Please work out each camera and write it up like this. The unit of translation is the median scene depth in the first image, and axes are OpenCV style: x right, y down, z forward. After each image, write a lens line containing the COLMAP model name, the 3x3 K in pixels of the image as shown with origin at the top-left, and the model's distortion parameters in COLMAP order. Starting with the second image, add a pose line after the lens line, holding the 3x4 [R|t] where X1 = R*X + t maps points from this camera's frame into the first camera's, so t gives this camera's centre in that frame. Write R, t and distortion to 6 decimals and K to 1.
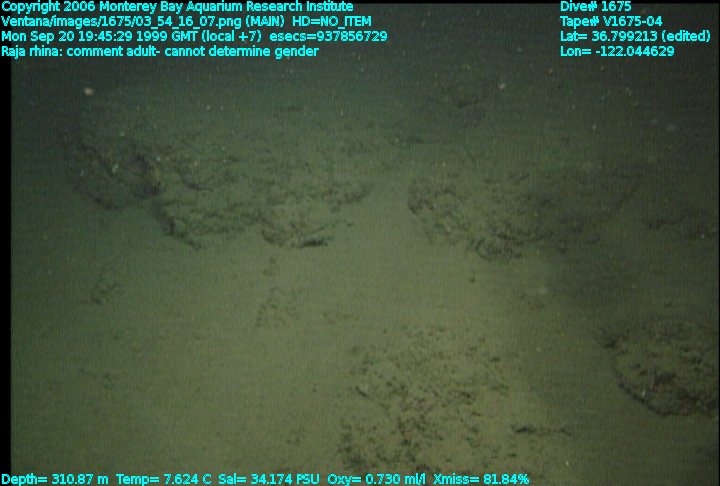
lens RADIAL K [[323.7, 0, 340.5], [0, 323.7, 237.6], [0, 0, 1]] dist [0.000929, -0.000170]
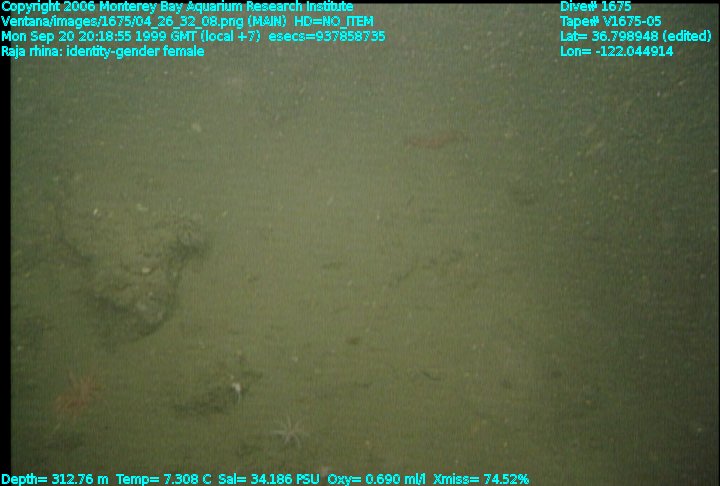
lens RADIAL K [[324.2, 0, 387.4], [0, 324.2, 241.7], [0, 0, 1]] dist [-0.000415, -0.000081]
pose [[0.999999, -0.000896, 0.000835, 0.147220], [0.000888, 0.999961, 0.008730, 0.000031], [-0.000843, -0.008729, 0.999962, -0.000087]]
